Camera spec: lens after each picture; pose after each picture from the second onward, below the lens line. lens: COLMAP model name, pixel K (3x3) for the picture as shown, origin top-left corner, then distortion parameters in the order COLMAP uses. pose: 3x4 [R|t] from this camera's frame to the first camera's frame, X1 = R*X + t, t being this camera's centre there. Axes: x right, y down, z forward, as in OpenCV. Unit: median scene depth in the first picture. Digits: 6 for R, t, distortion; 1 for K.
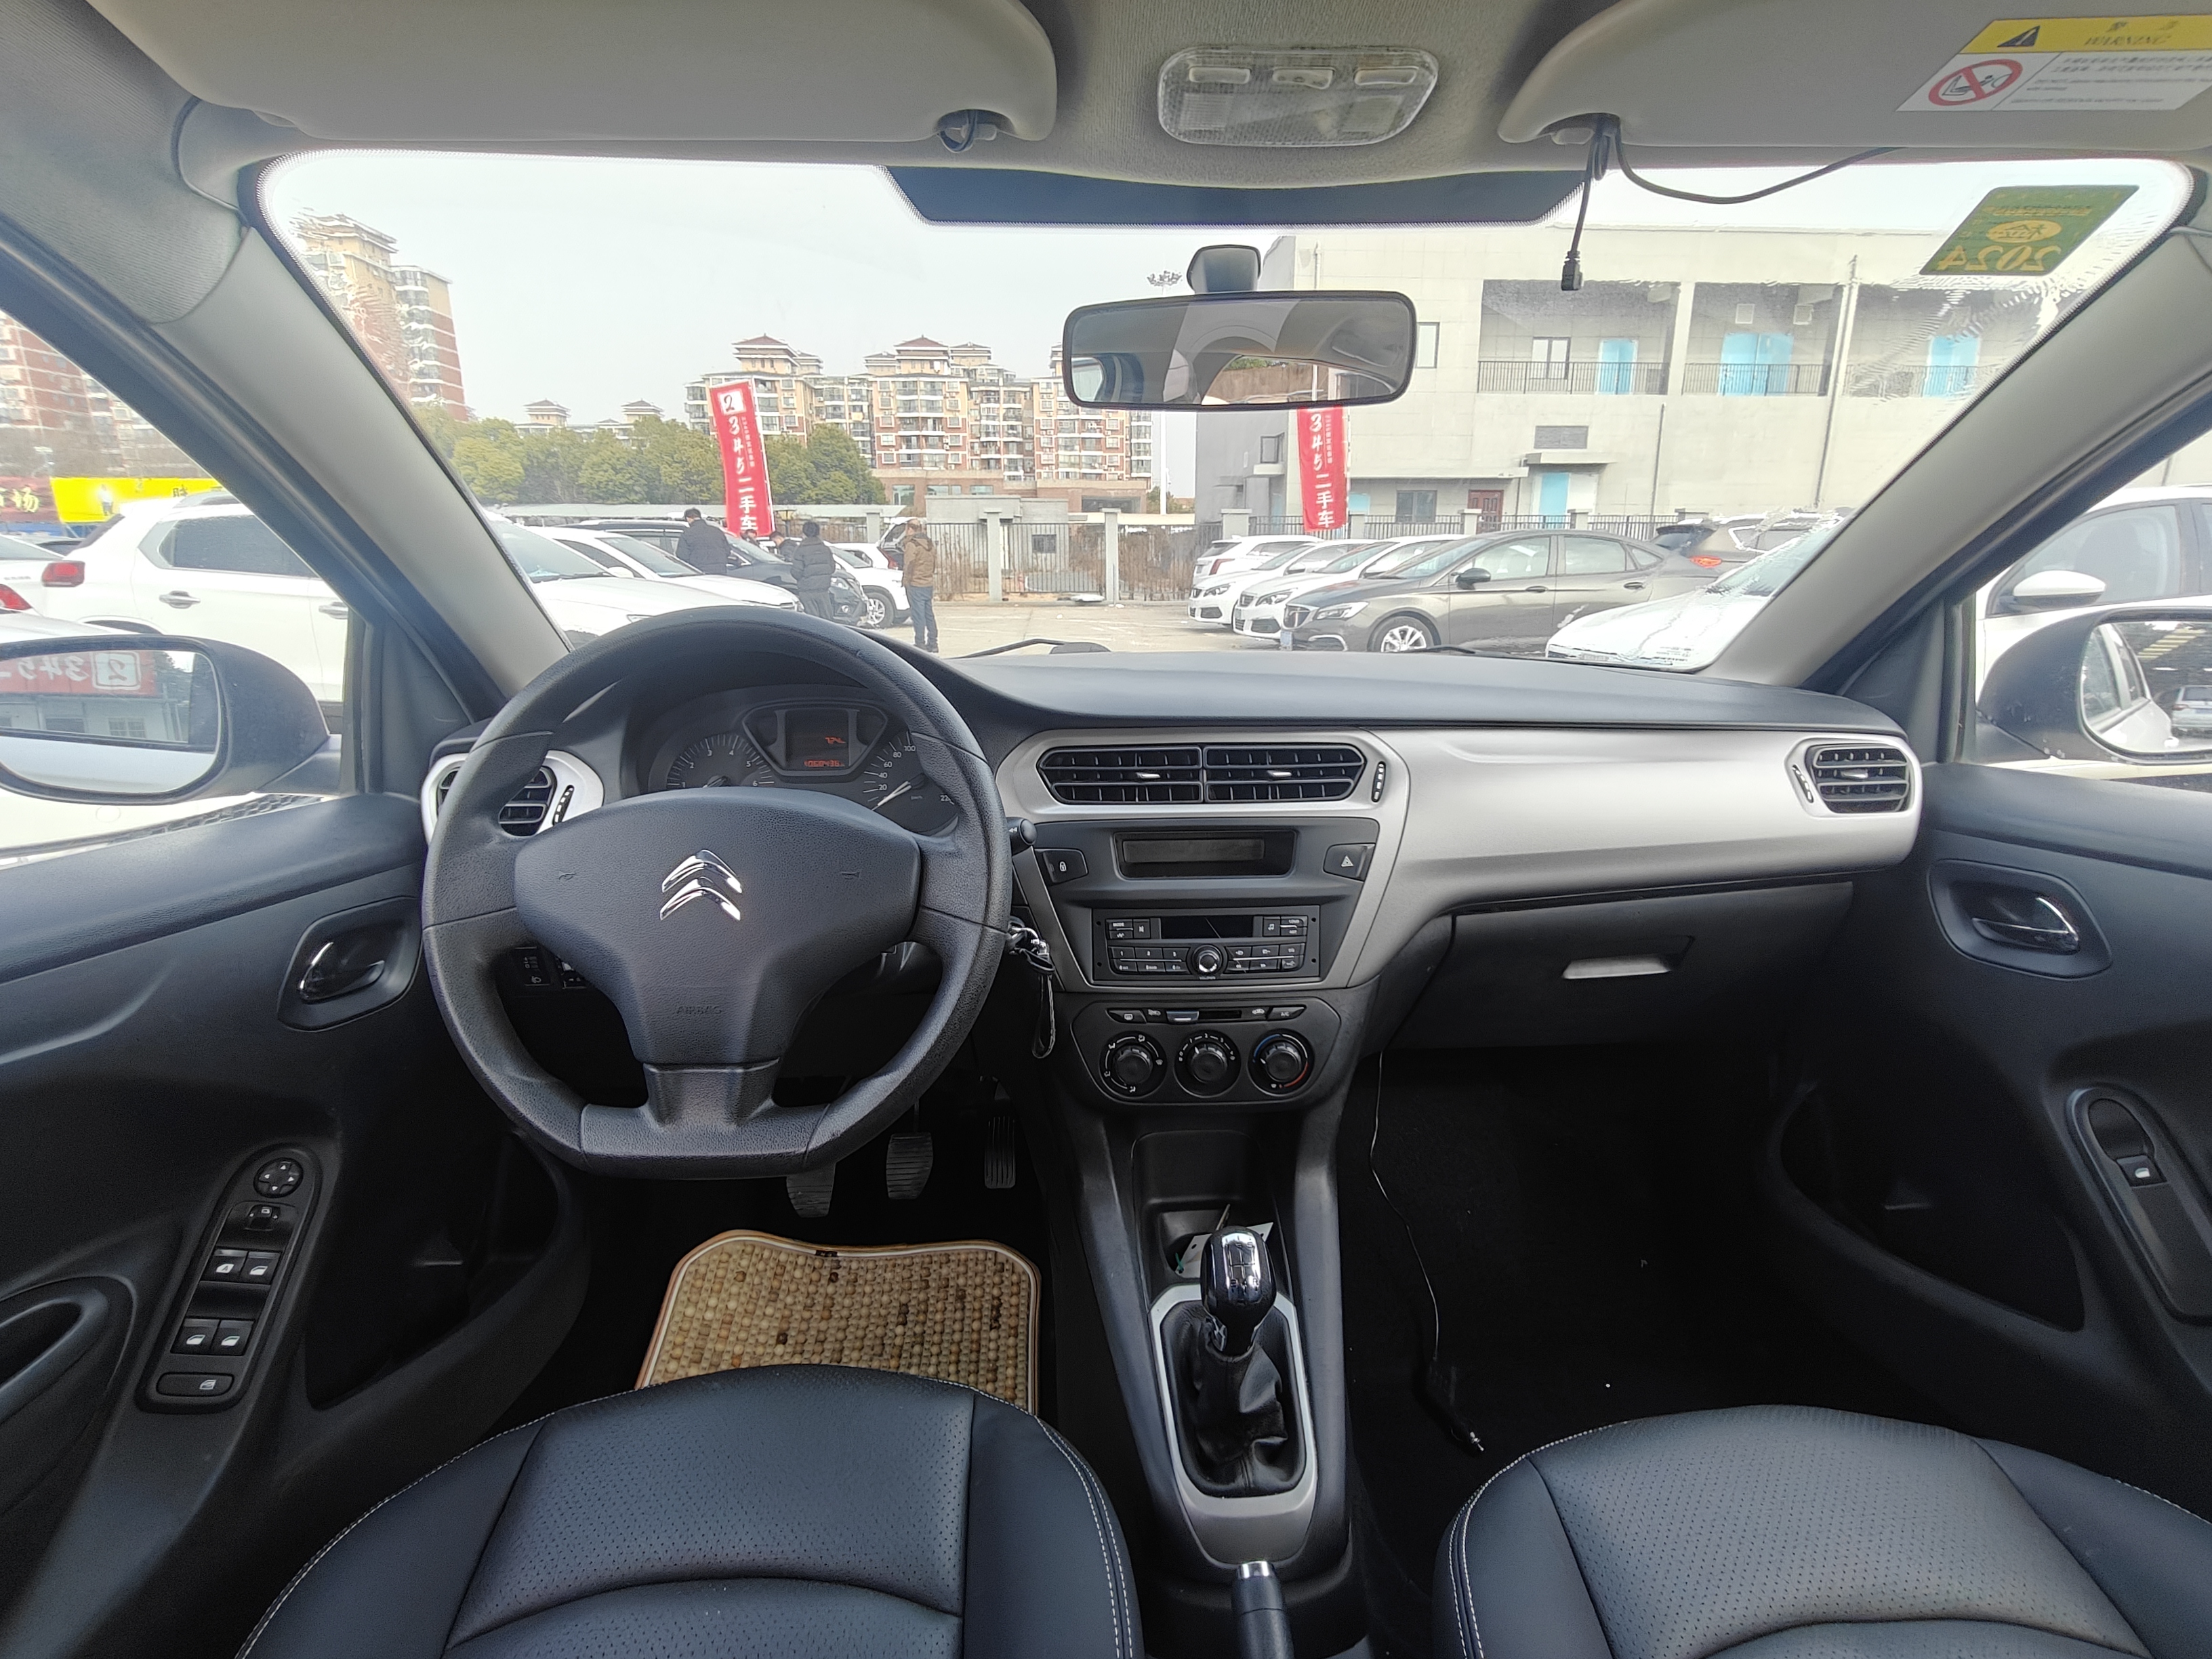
lens RADIAL K [[1055.0, 0, 1109.9], [0, 1055.0, 813.3], [0, 0, 1]] dist [-0.000472, 0.000315]
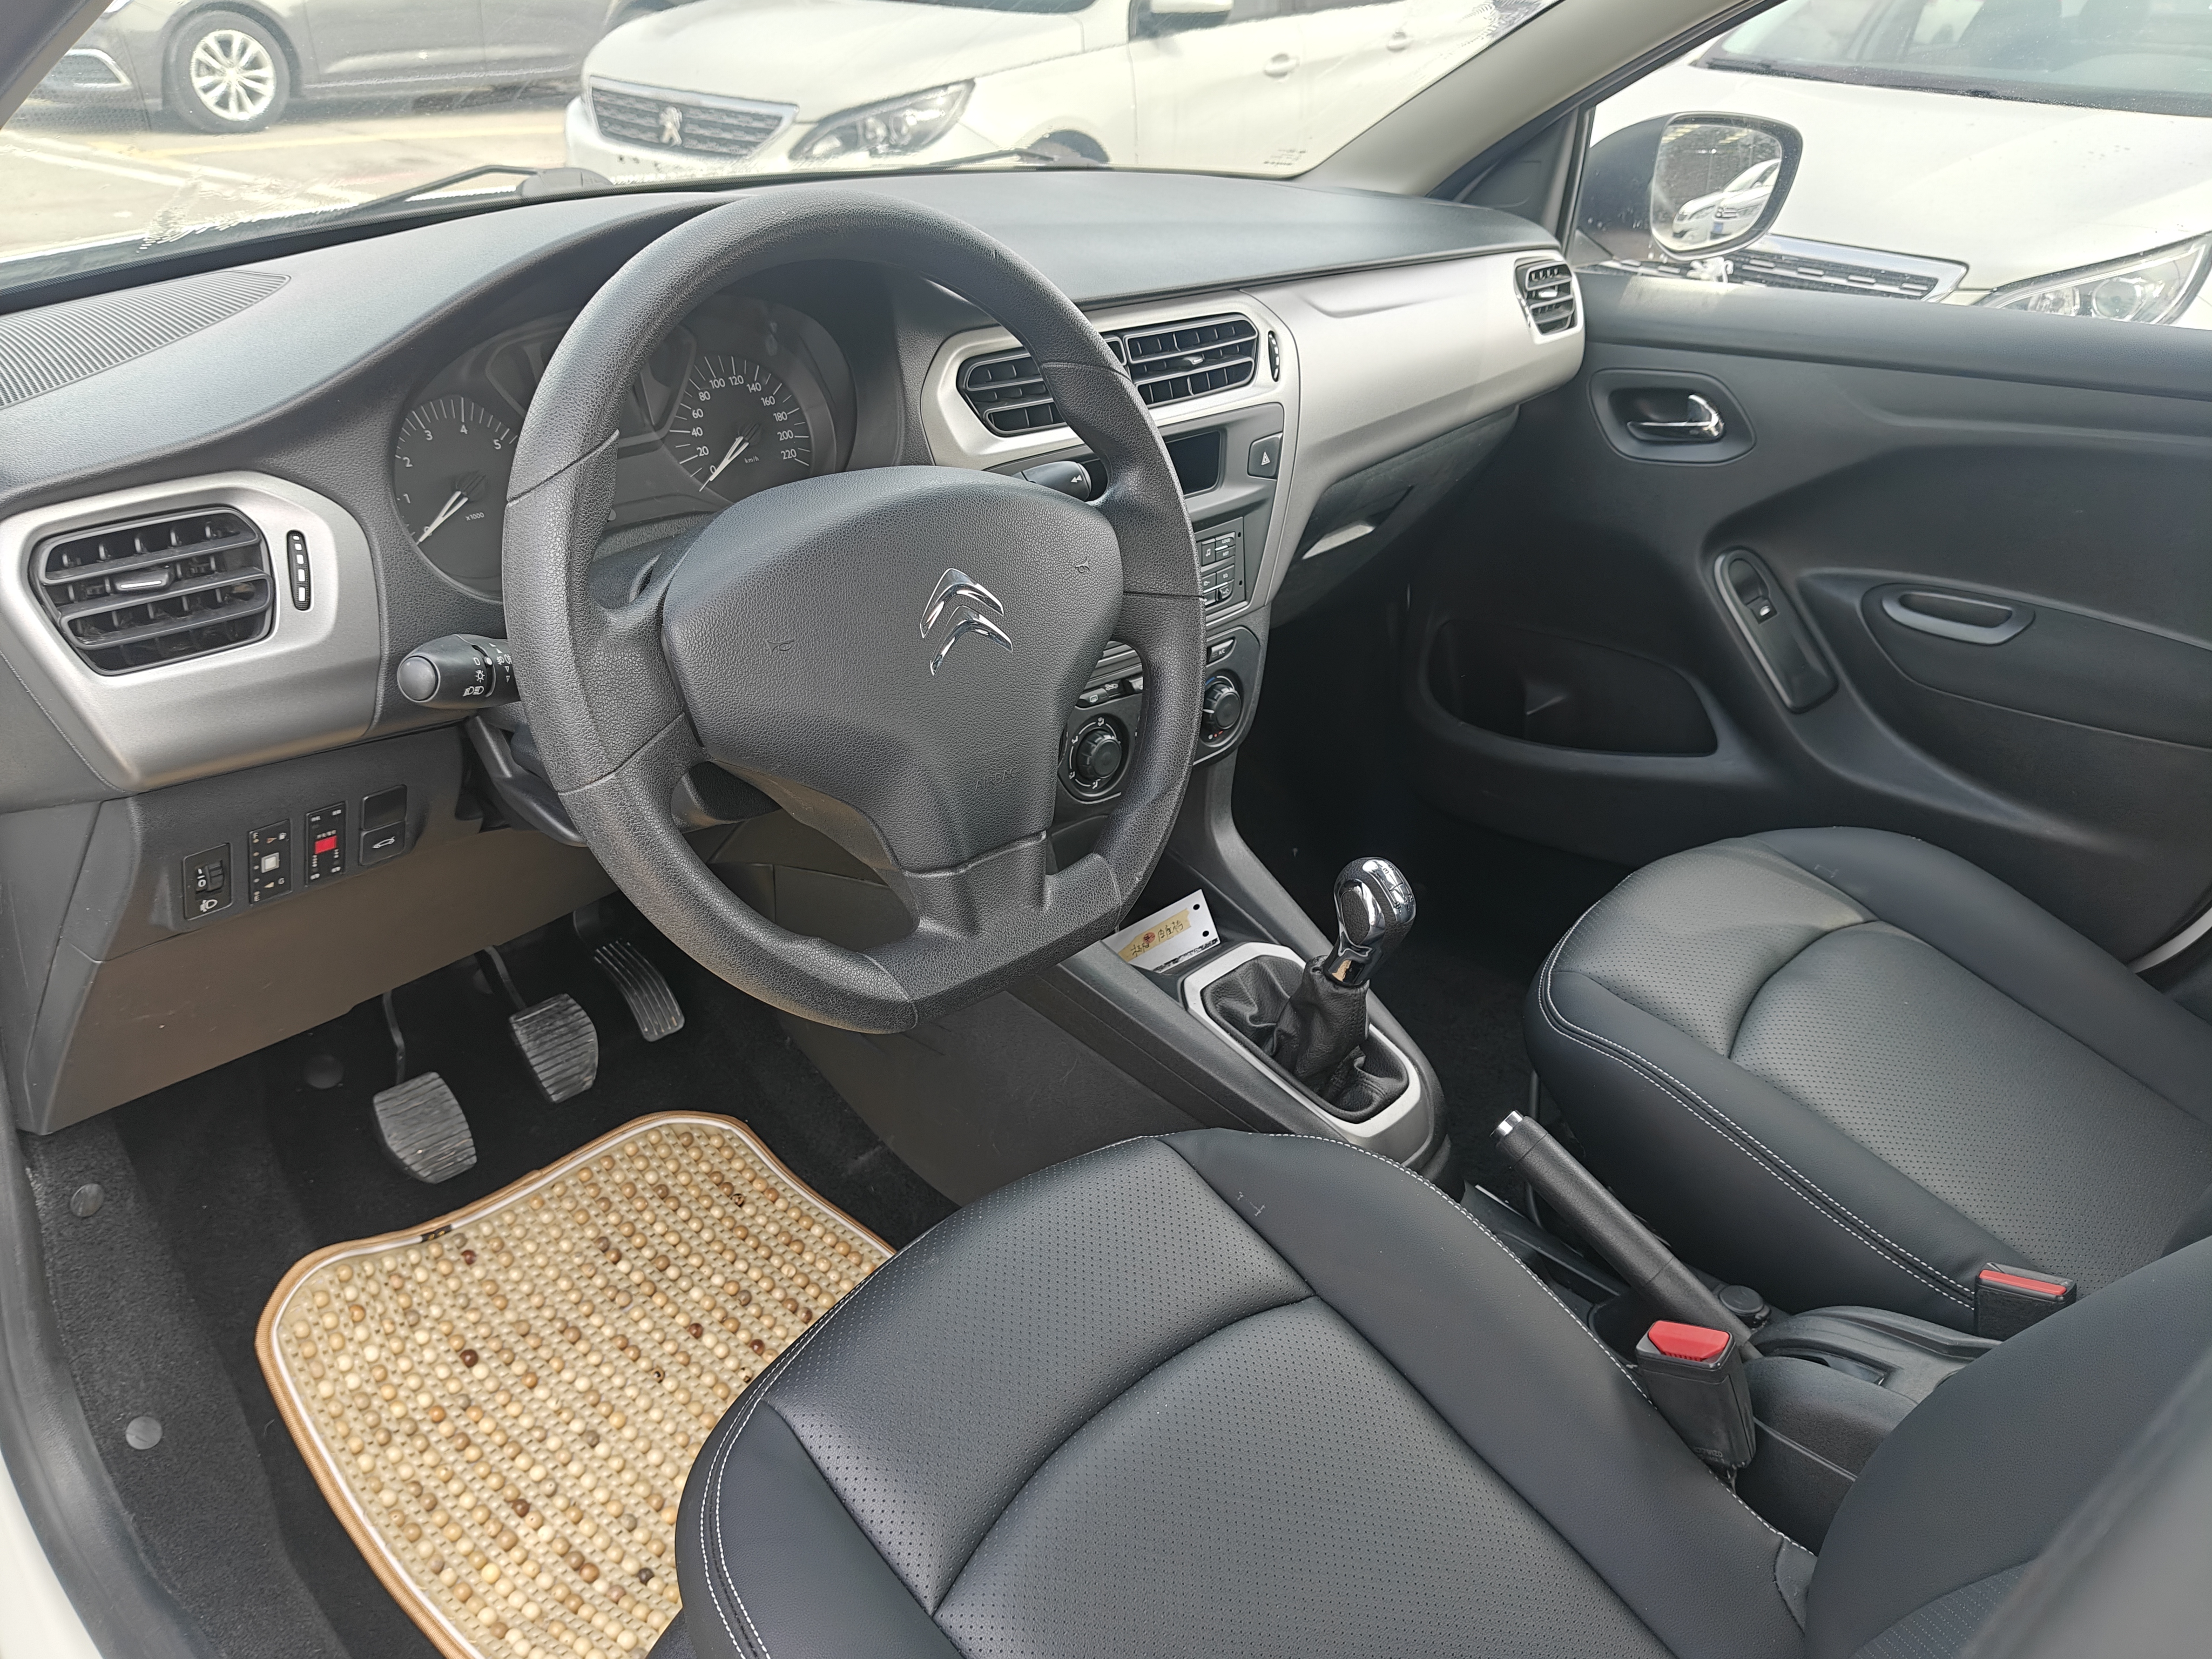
lens RADIAL K [[1742.1, 0, 1108.5], [0, 1742.1, 822.7], [0, 0, 1]] dist [0.089098, -0.203617]
pose [[0.702436, -0.285791, 0.651849, -0.100632], [0.107299, 0.947898, 0.299962, -0.013049], [-0.703612, -0.140761, 0.696503, 0.006652]]
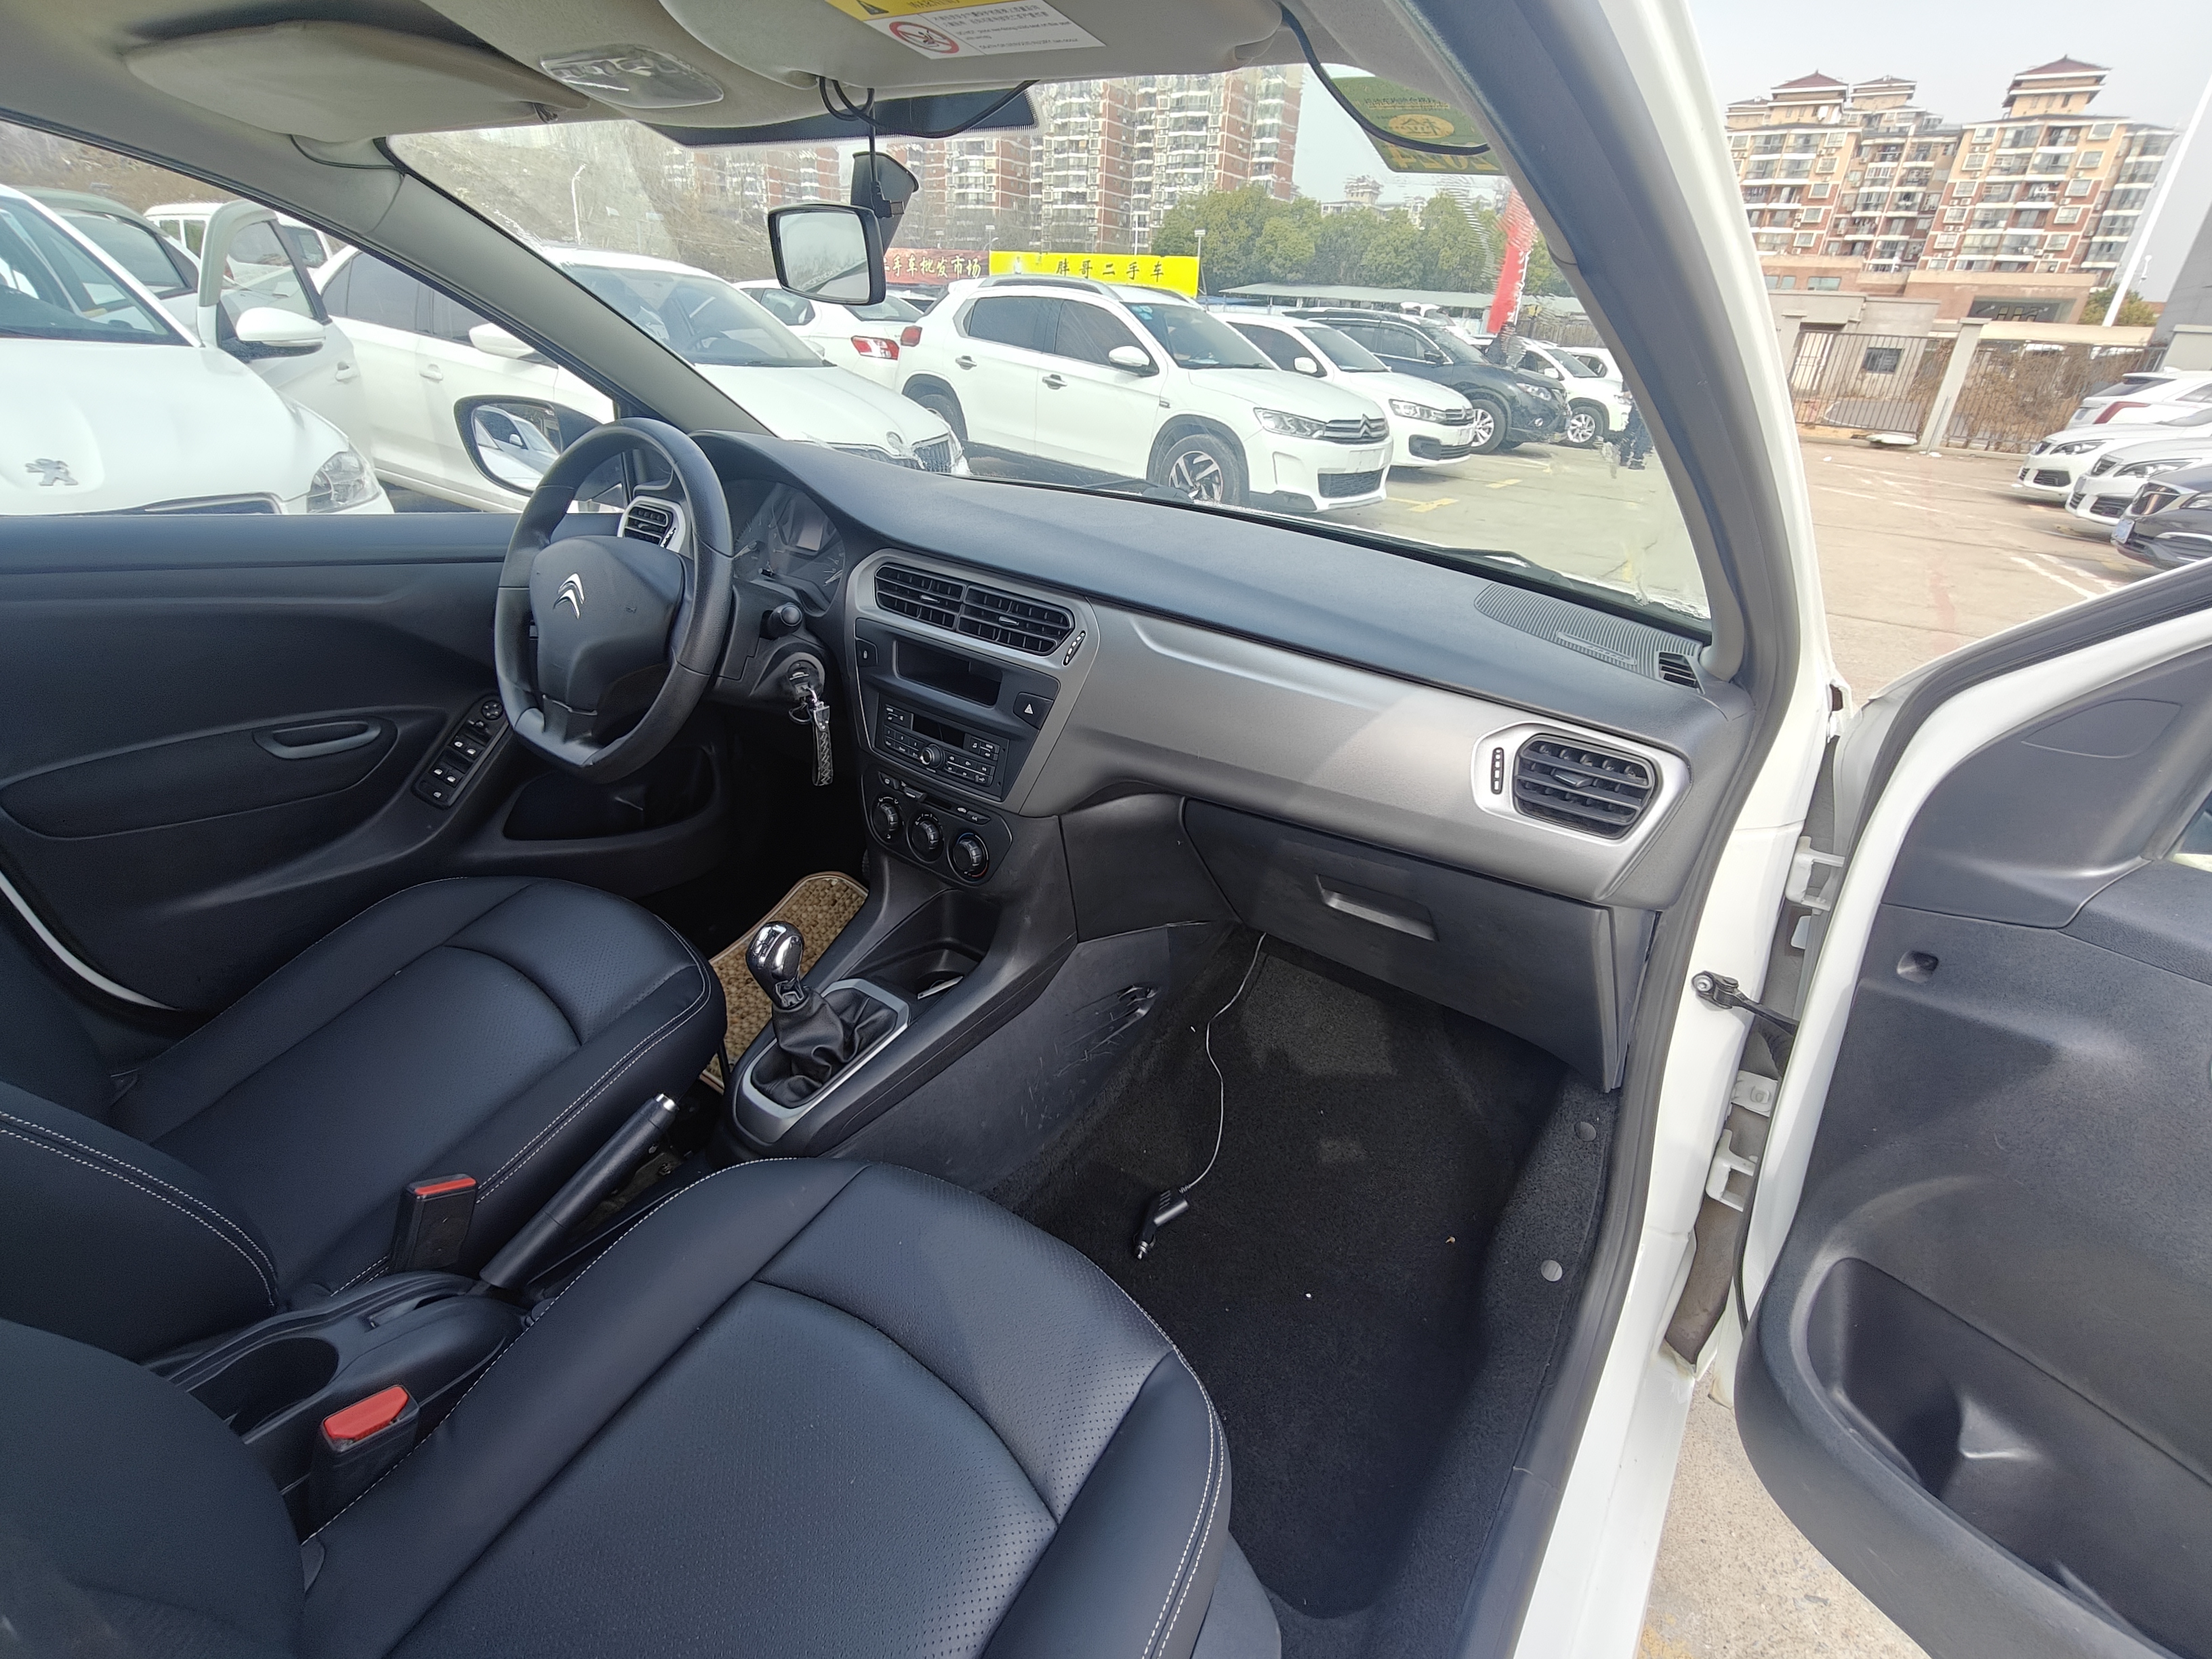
lens RADIAL K [[1052.1, 0, 1103.0], [0, 1052.1, 803.4], [0, 0, 1]] dist [0.012334, 0.001030]
pose [[0.765125, 0.312204, -0.563128, 0.111451], [-0.213249, 0.948093, 0.235891, -0.016642], [0.607544, -0.060400, 0.791987, 0.015561]]
